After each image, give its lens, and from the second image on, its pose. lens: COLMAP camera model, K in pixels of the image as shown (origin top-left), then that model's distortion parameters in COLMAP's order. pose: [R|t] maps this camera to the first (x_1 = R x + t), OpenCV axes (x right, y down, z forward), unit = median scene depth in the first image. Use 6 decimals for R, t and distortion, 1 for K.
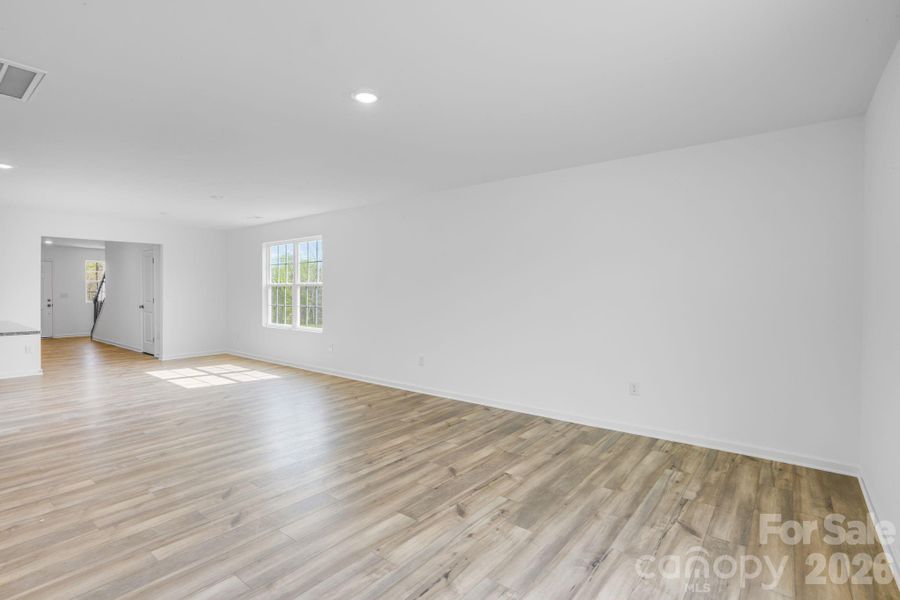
lens RADIAL K [[435.4, 0, 445.7], [0, 435.4, 292.3], [0, 0, 1]] dist [-0.026713, -0.000912]
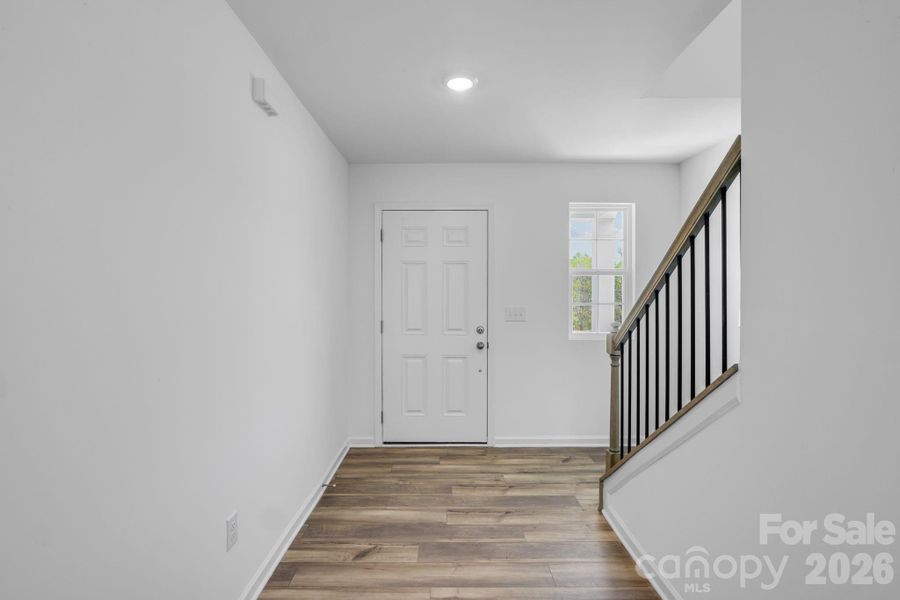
lens RADIAL K [[382.3, 0, 450.1], [0, 382.3, 297.7], [0, 0, 1]] dist [-0.026877, 0.001480]
pose [[0.620684, -0.004215, -0.784050, -2.584183], [0.001544, 0.999990, -0.004153, -0.020647], [0.784060, 0.001367, 0.620684, 2.882900]]
